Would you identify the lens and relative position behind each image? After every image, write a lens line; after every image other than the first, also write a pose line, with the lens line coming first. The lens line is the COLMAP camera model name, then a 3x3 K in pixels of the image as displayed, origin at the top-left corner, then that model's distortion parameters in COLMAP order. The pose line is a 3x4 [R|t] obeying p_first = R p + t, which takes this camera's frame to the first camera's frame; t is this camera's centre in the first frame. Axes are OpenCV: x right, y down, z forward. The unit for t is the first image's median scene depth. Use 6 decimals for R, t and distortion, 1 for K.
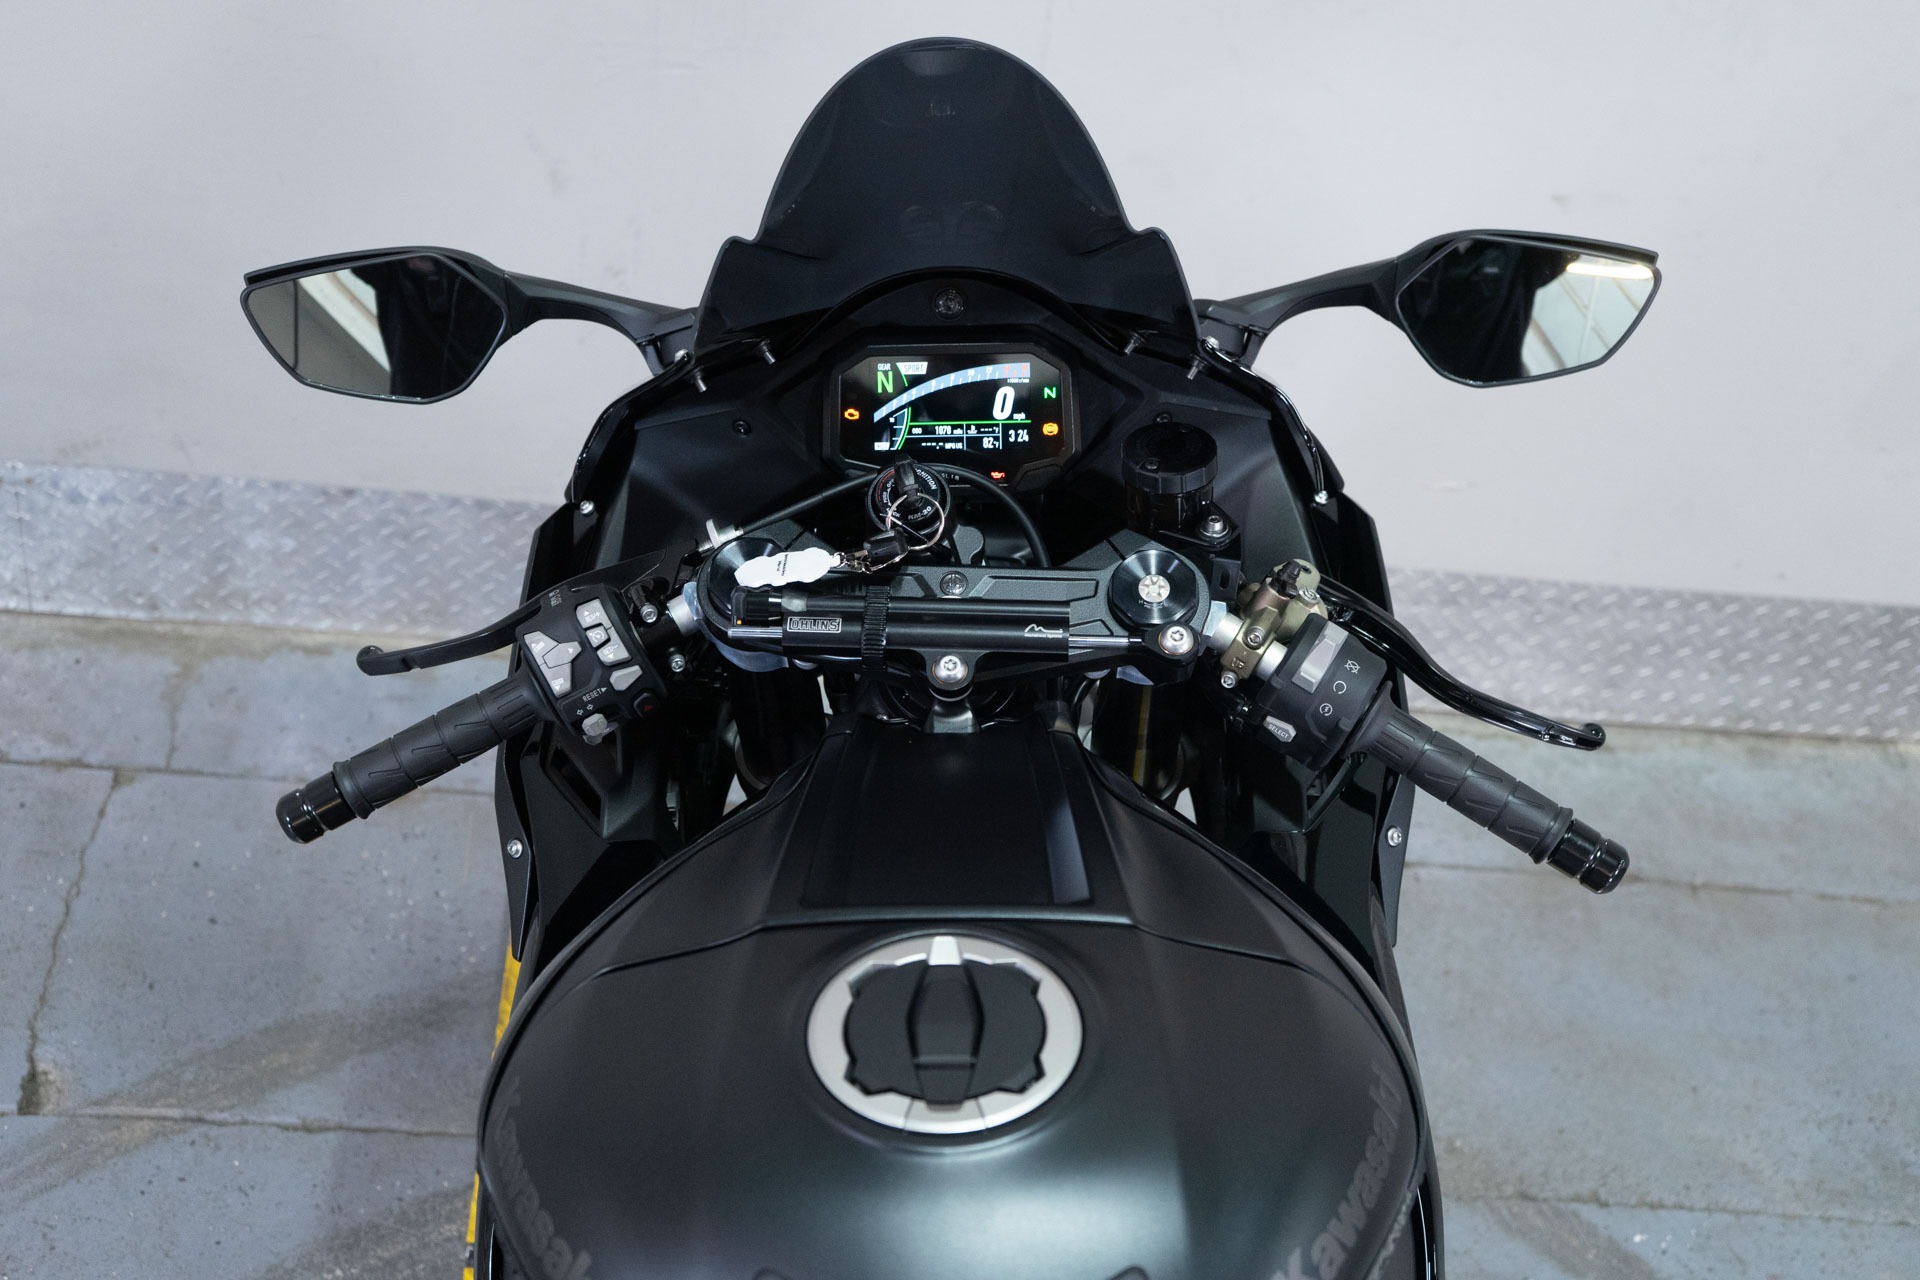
lens RADIAL K [[2360.8, 0, 960.0], [0, 2360.8, 640.0], [0, 0, 1]] dist [-0.022807, -0.030290]
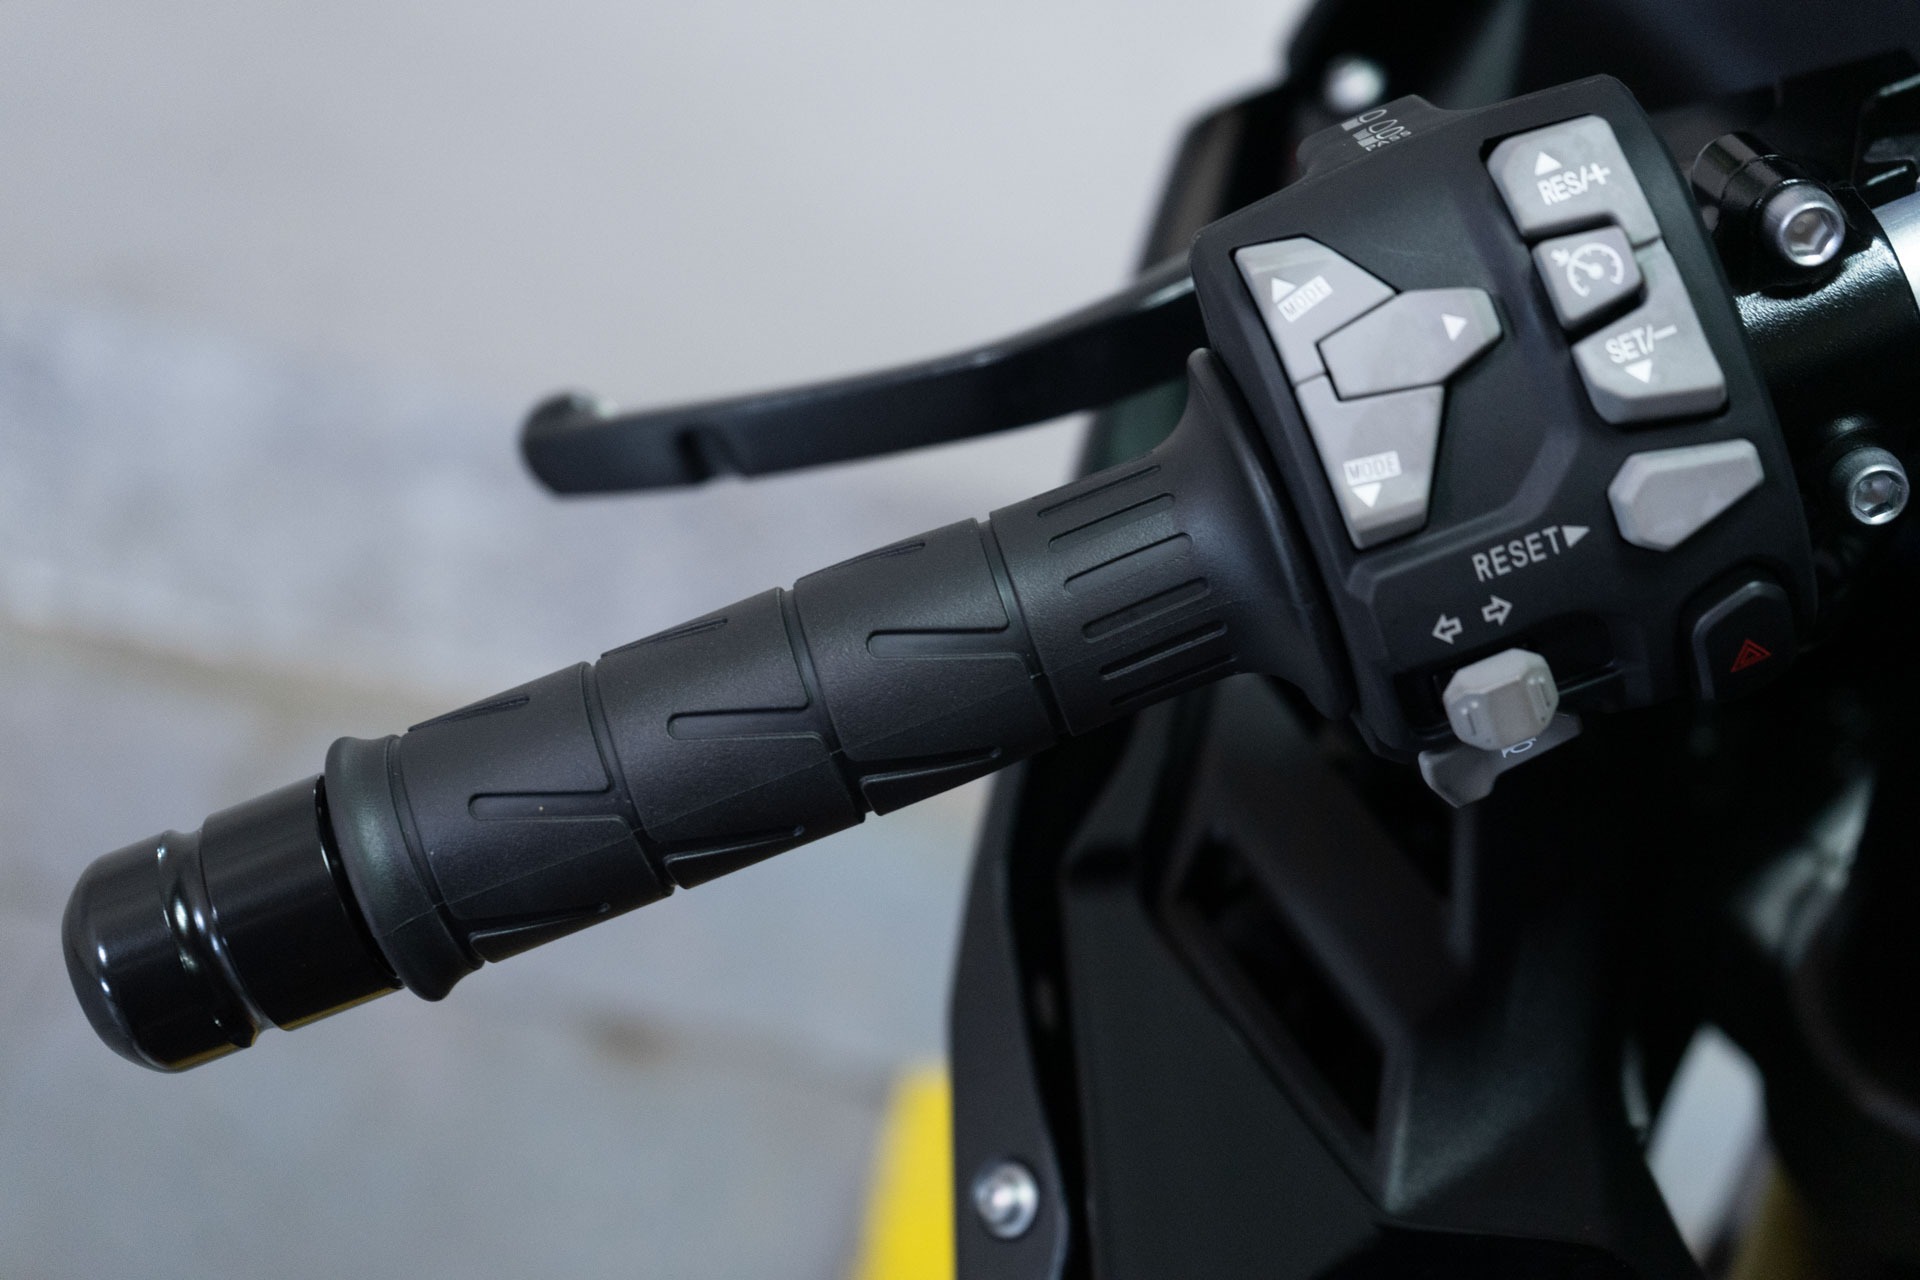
lens RADIAL K [[3066.3, 0, 960.0], [0, 3066.3, 640.0], [0, 0, 1]] dist [0.104821, -0.041689]
pose [[0.982224, 0.110995, -0.151382, -0.160917], [-0.123538, 0.989417, -0.076110, 0.058105], [0.141332, 0.093458, 0.985541, 0.710914]]
